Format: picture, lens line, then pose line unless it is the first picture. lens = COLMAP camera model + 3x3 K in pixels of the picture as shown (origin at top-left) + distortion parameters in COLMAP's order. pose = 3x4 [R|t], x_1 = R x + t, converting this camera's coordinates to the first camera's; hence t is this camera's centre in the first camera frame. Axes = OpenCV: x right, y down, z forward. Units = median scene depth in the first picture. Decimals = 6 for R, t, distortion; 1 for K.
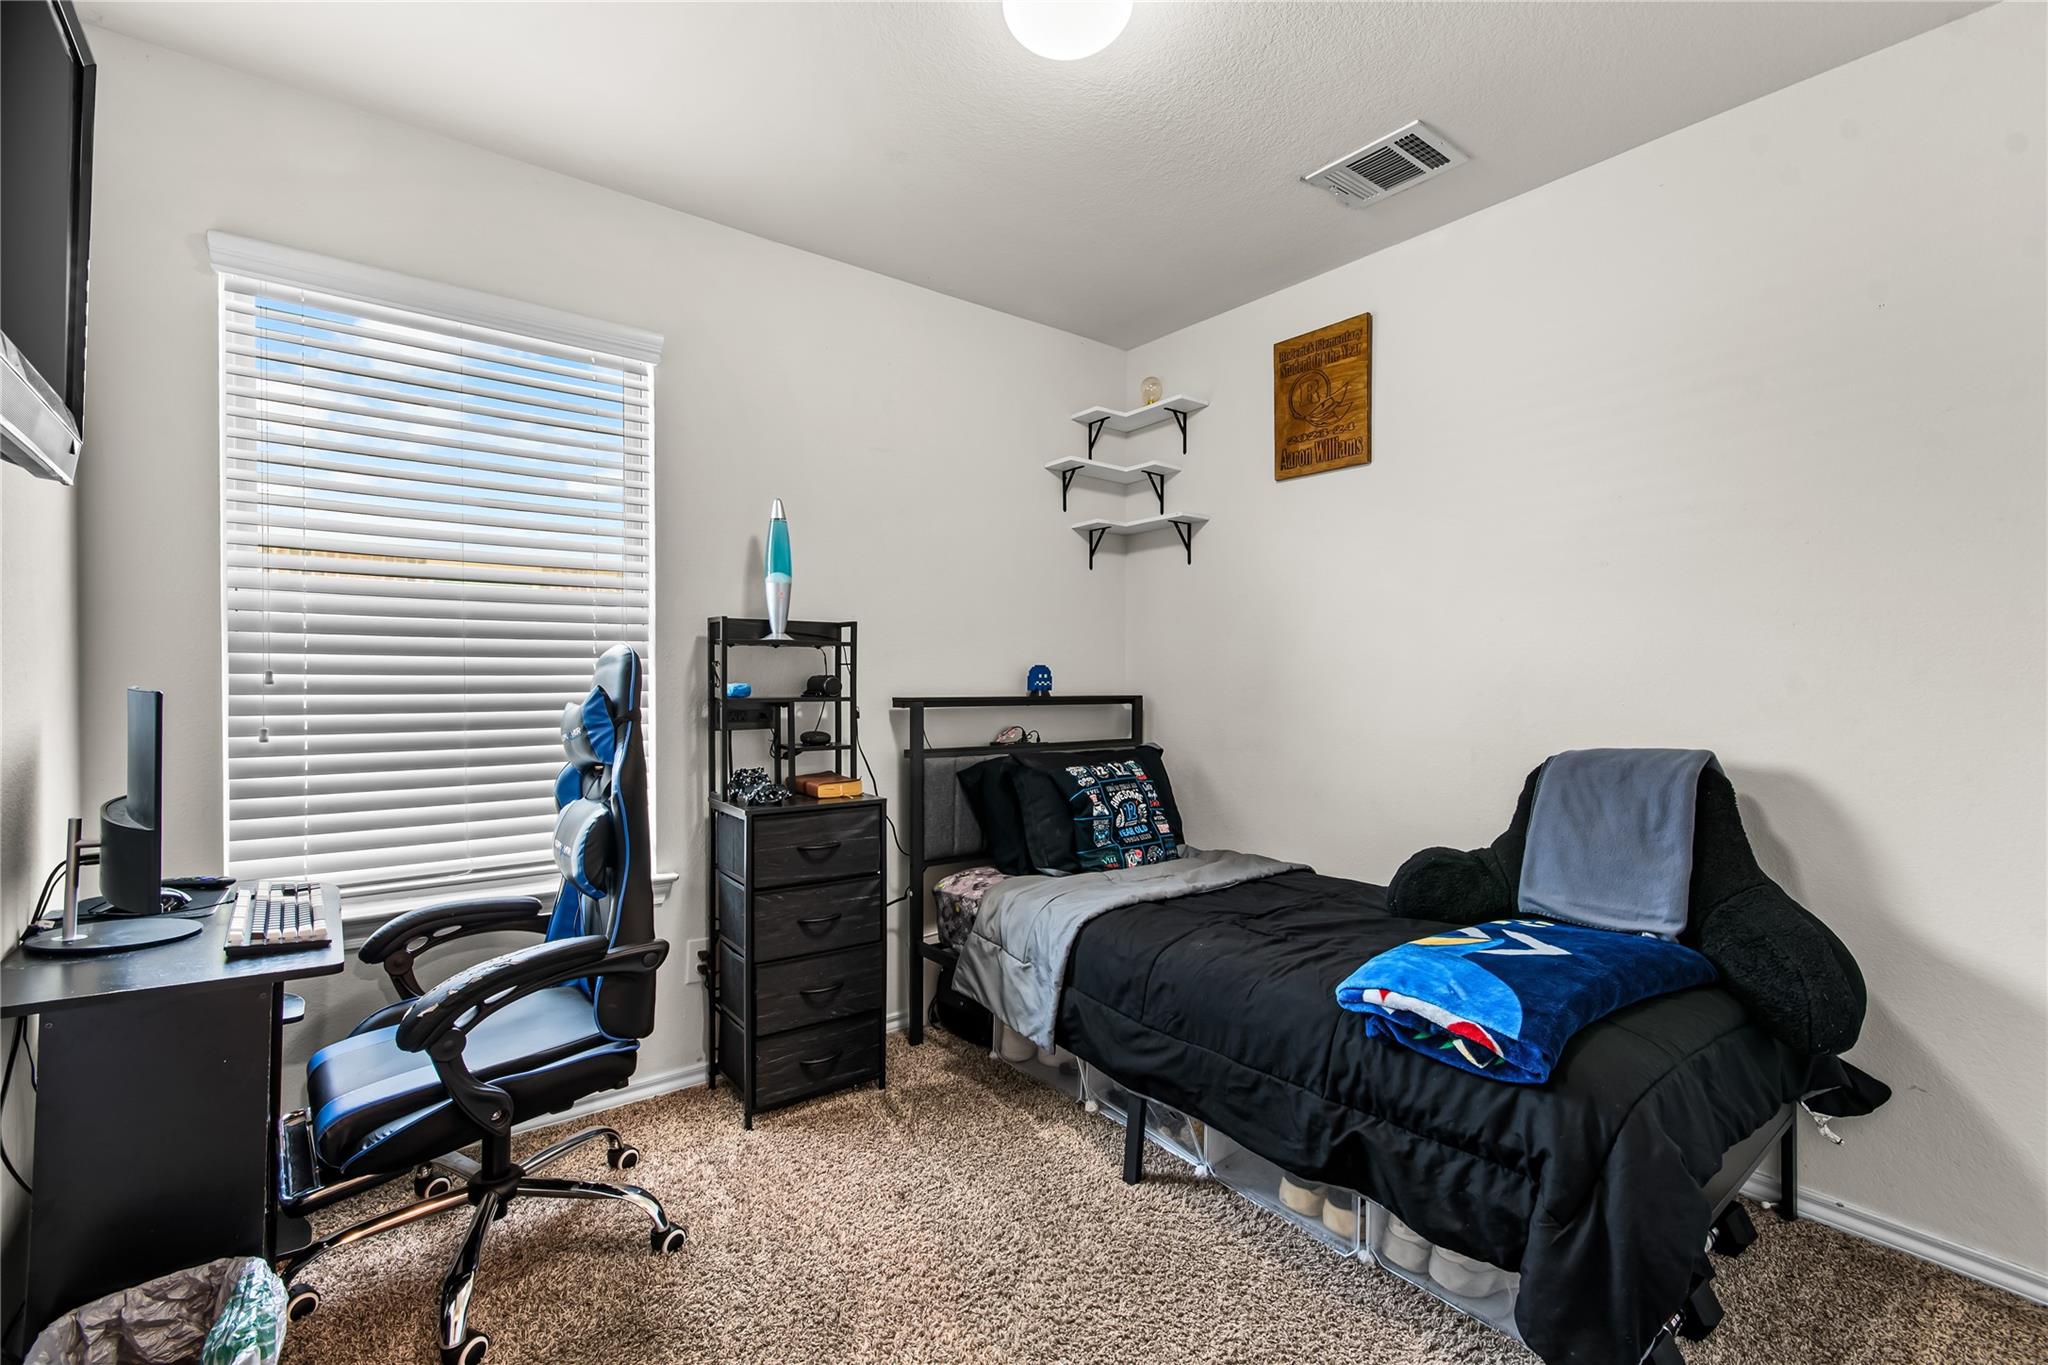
lens RADIAL K [[904.6, 0, 1016.2], [0, 904.6, 688.3], [0, 0, 1]] dist [0.000305, 0.000157]
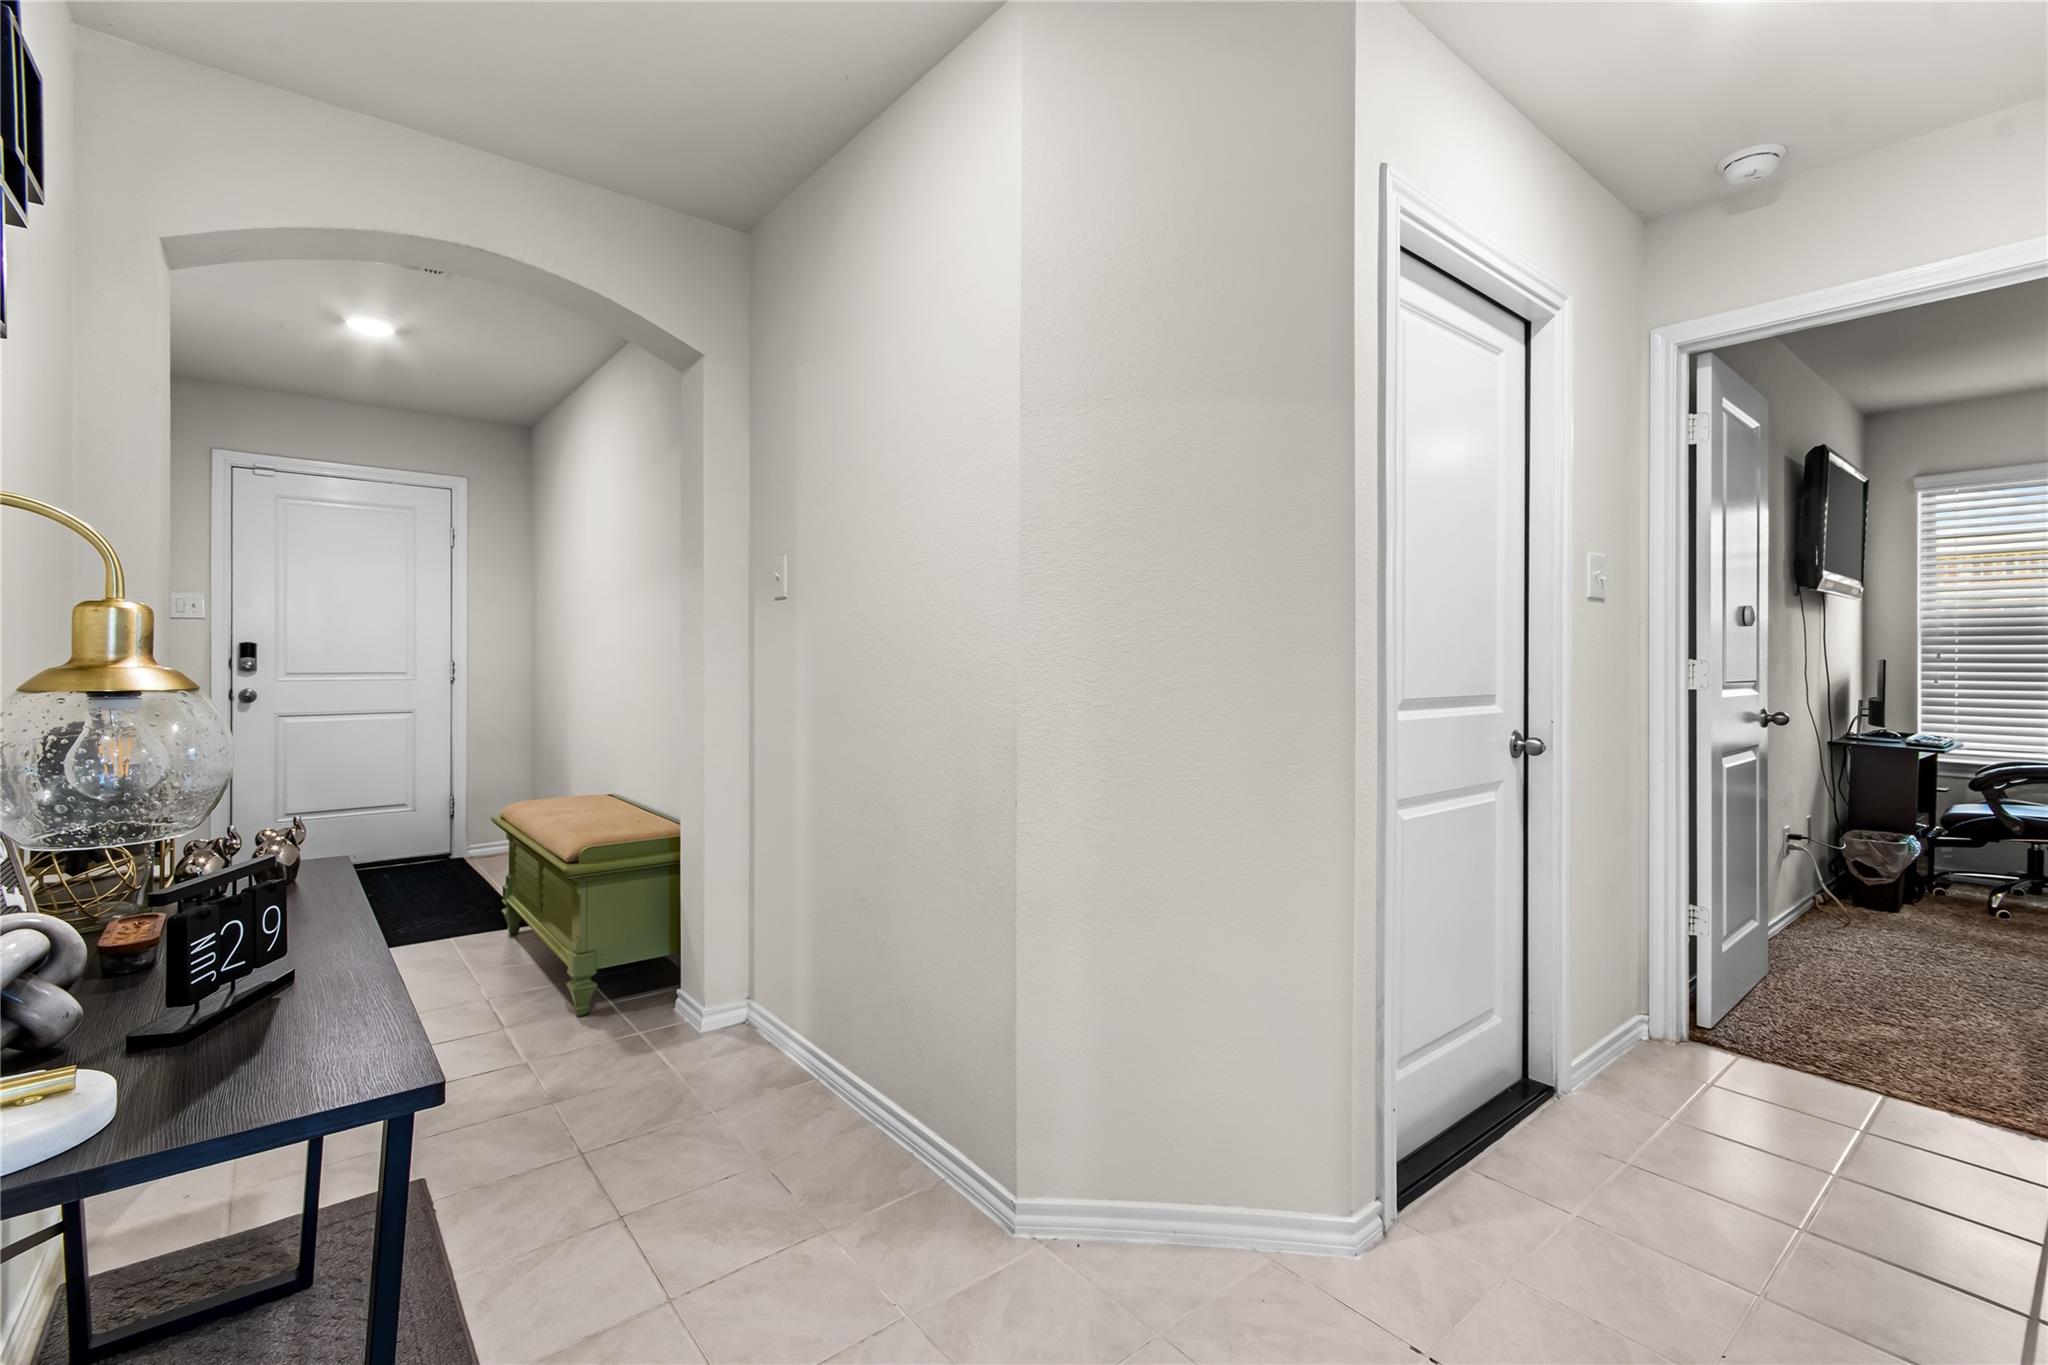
lens RADIAL K [[904.6, 0, 1015.8], [0, 904.6, 671.1], [0, 0, 1]] dist [0.000305, 0.000157]
pose [[0.016558, 0.019497, -0.999673, 1.506038], [0.006328, 0.999788, 0.019604, -0.033086], [0.999843, -0.006651, 0.016431, -1.457585]]
